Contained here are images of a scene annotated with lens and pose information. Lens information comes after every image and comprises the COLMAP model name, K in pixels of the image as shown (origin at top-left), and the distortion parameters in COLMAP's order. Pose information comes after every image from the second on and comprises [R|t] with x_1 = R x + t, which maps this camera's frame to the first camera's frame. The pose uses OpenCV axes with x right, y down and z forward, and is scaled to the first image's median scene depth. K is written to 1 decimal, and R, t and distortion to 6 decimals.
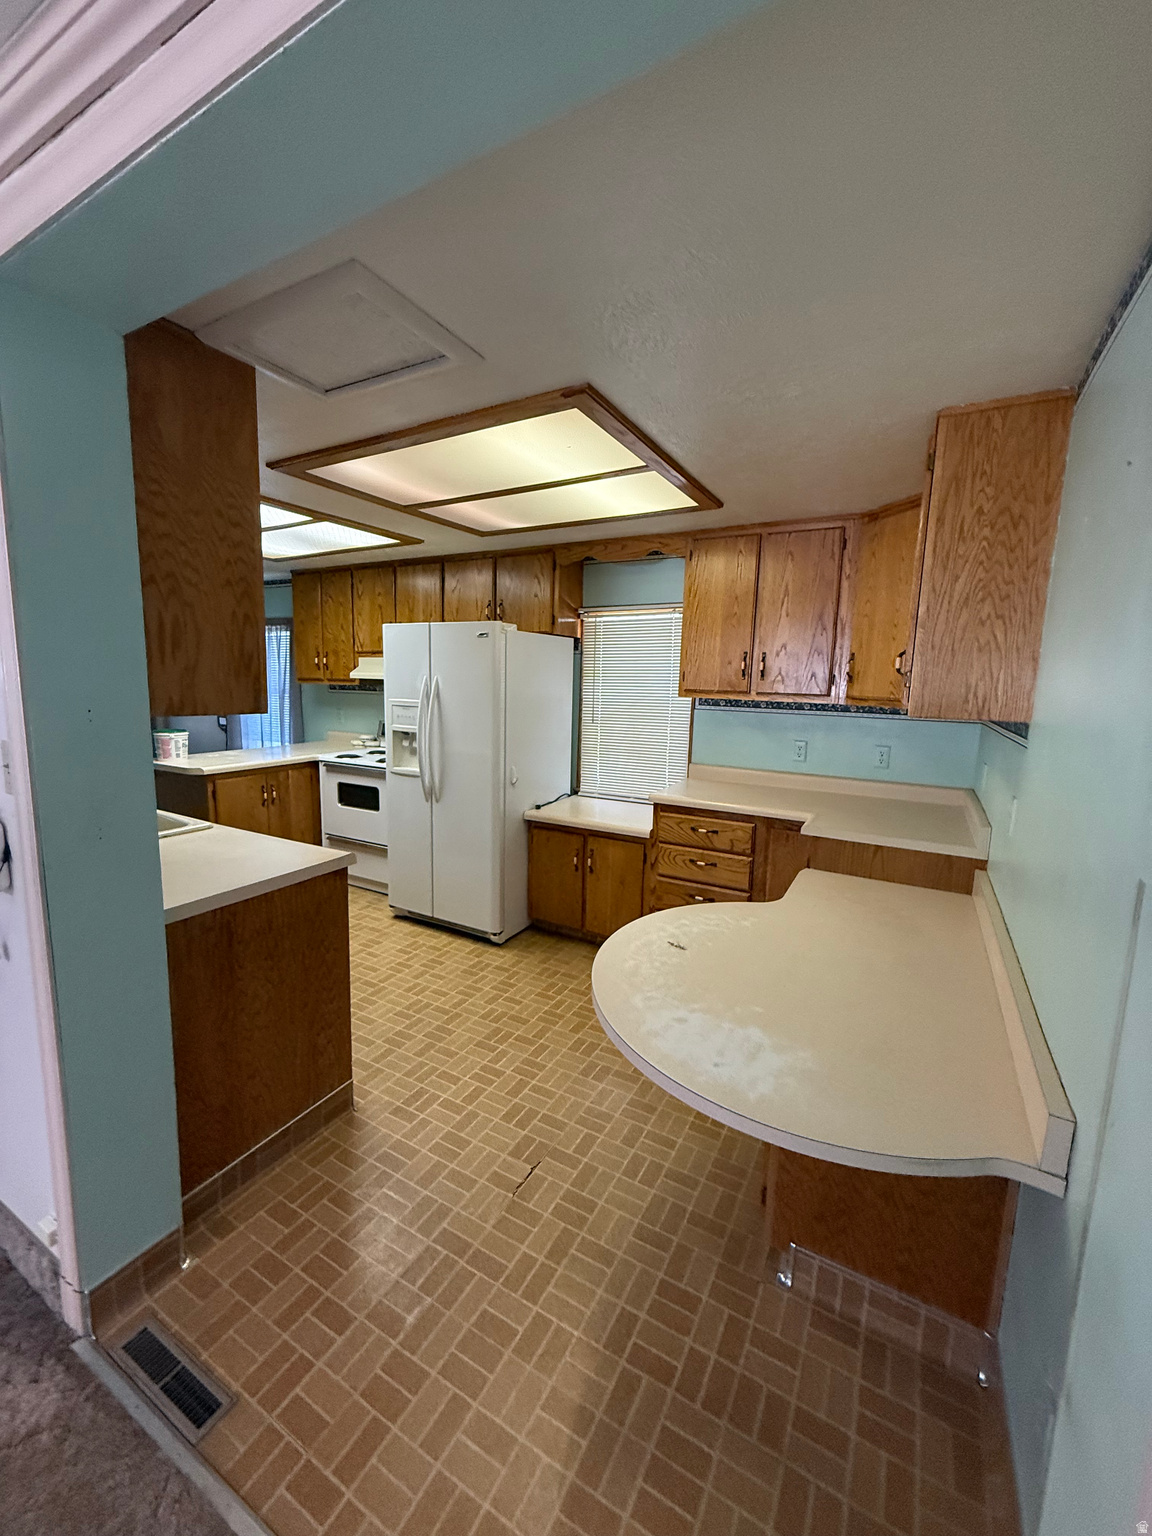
lens RADIAL K [[610.5, 0, 569.1], [0, 610.5, 763.9], [0, 0, 1]] dist [0.000951, 0.000029]
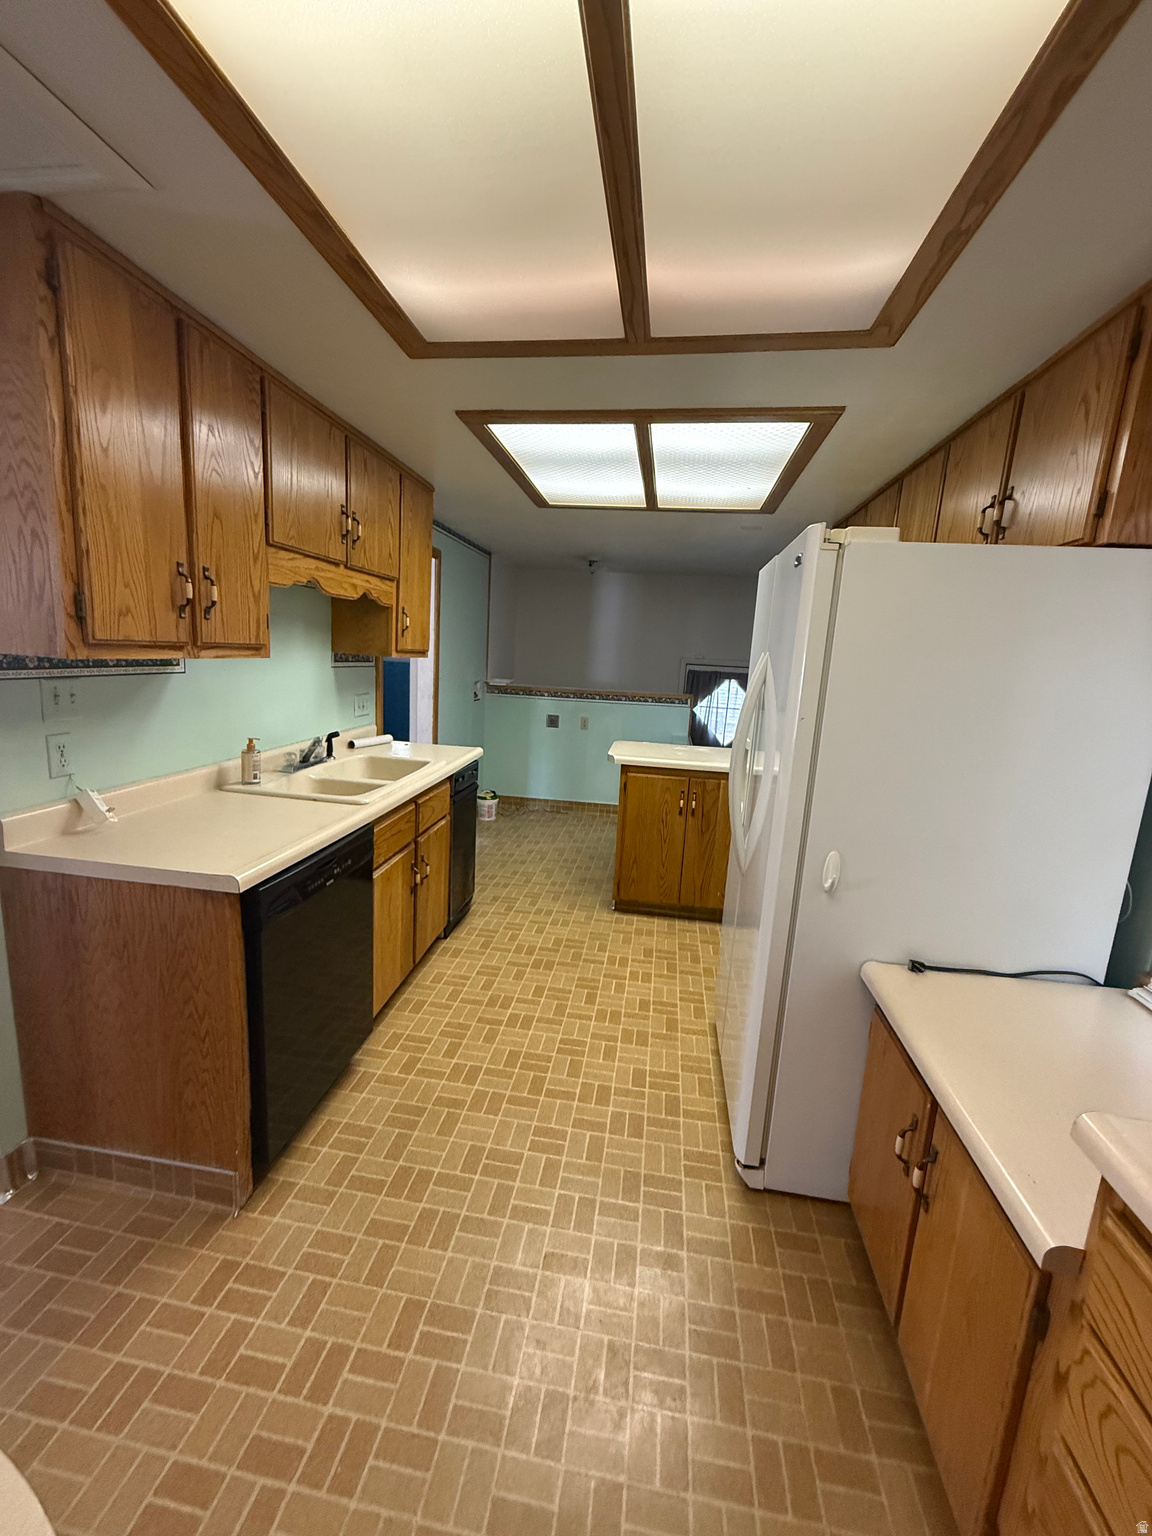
lens RADIAL K [[610.5, 0, 578.4], [0, 610.5, 764.6], [0, 0, 1]] dist [0.000951, 0.000029]
pose [[0.360749, 0.163314, -0.918253, 0.291481], [-0.177538, 0.978572, 0.104294, -0.086411], [0.915609, 0.125401, 0.382014, 0.775084]]
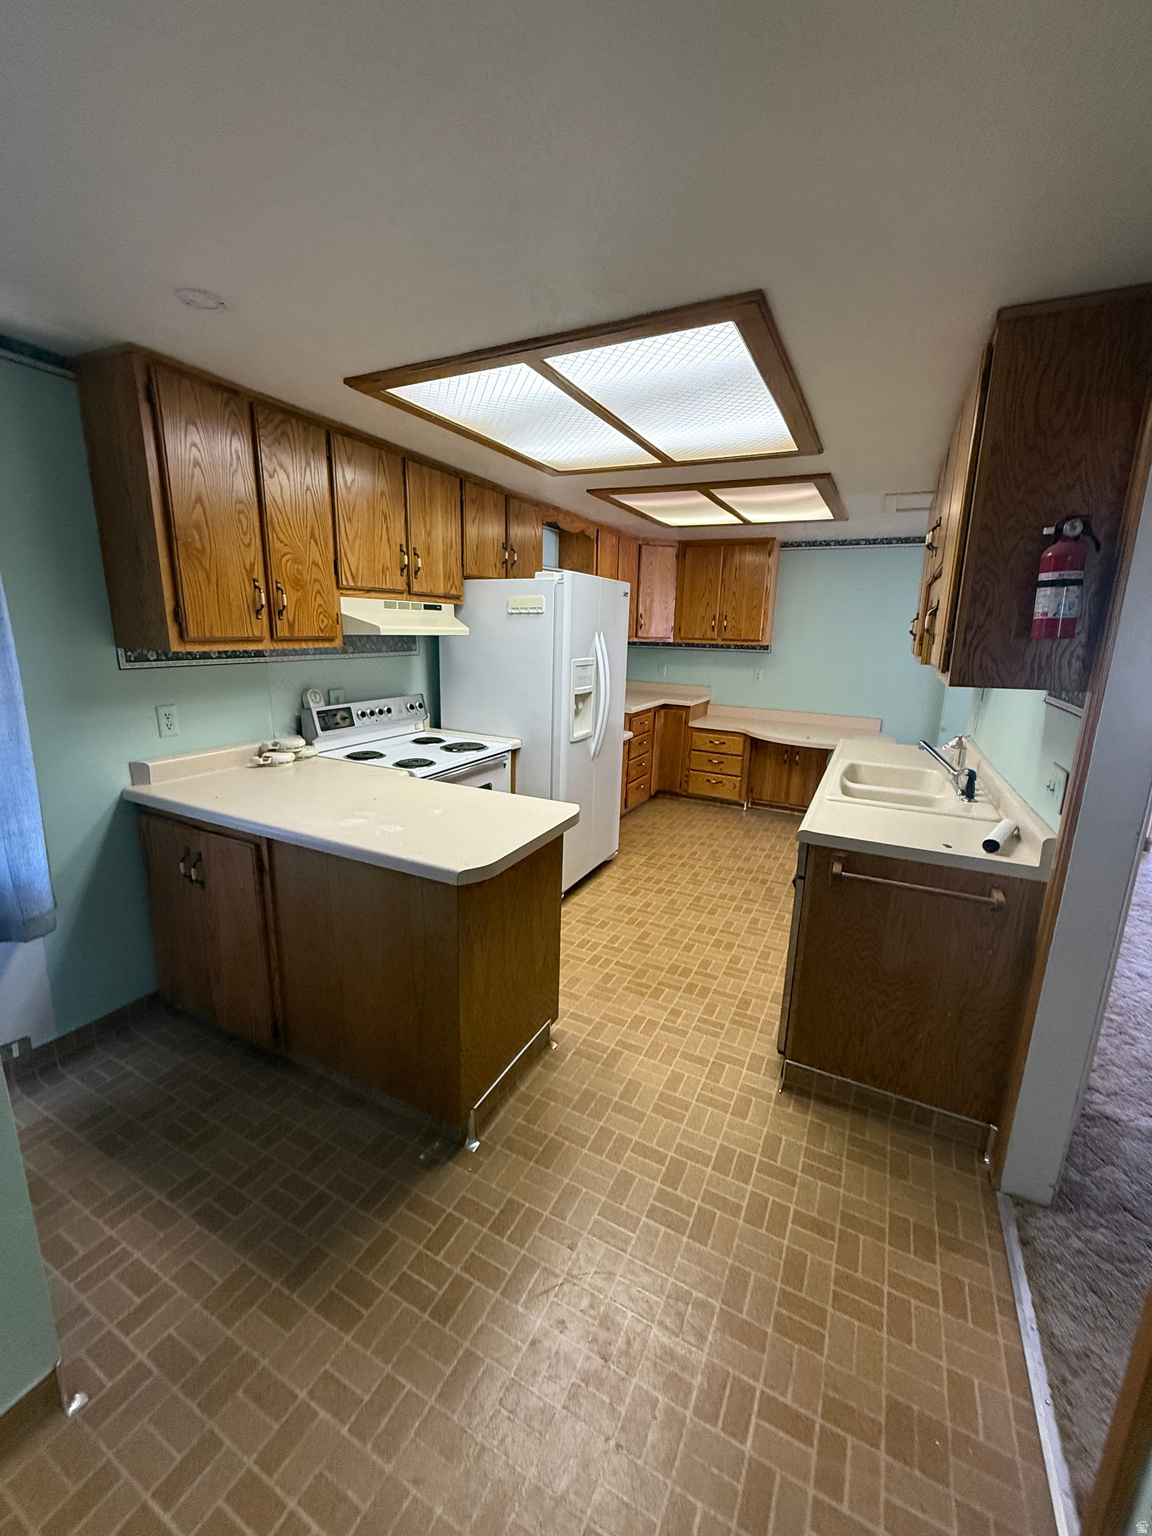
lens RADIAL K [[610.5, 0, 581.5], [0, 610.5, 774.7], [0, 0, 1]] dist [0.000951, 0.000029]
pose [[-0.051752, -0.243075, 0.968626, -1.491162], [0.126777, 0.960479, 0.247804, -0.204103], [-0.990580, 0.135624, -0.018890, 1.288959]]
